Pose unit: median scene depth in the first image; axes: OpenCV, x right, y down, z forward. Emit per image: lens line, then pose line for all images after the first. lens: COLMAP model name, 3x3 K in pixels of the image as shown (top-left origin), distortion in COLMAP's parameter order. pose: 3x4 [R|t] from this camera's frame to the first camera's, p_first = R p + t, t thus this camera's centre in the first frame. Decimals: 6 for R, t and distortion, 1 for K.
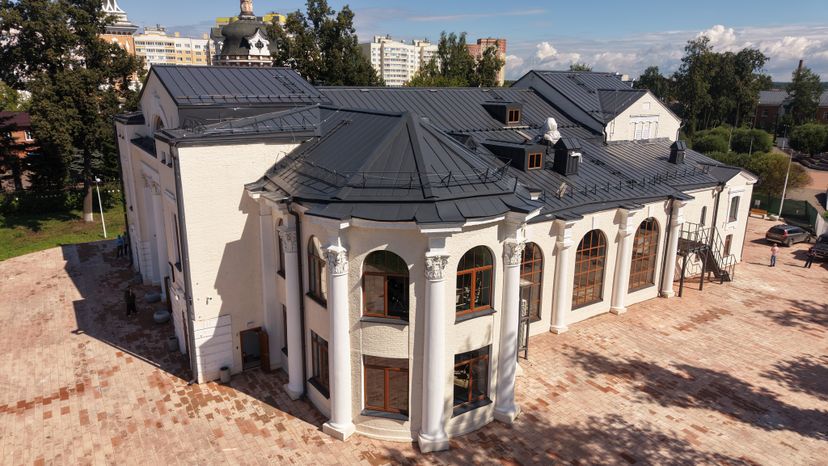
lens RADIAL K [[559.3, 0, 414.0], [0, 559.3, 233.0], [0, 0, 1]] dist [0.007089, 0.001734]
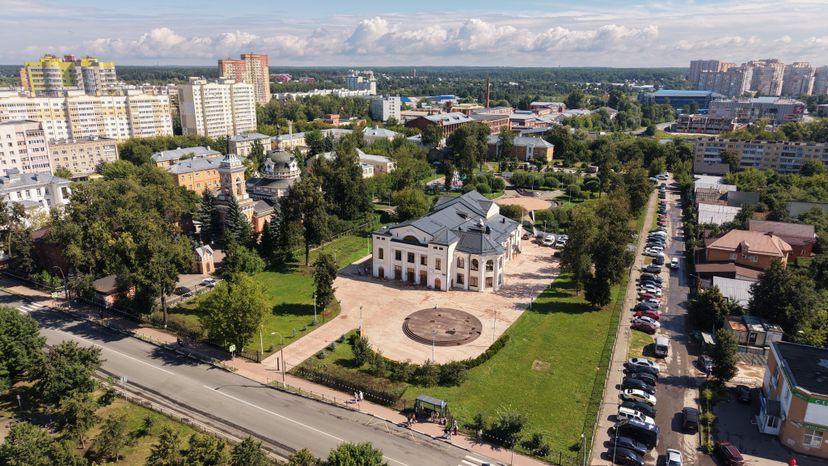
lens RADIAL K [[559.3, 0, 414.0], [0, 559.3, 233.0], [0, 0, 1]] dist [0.007089, 0.001734]
pose [[0.887585, -0.135922, 0.440134, -0.799328], [0.120616, 0.990716, 0.062717, -0.172825], [-0.444572, -0.002580, 0.895739, -0.959200]]
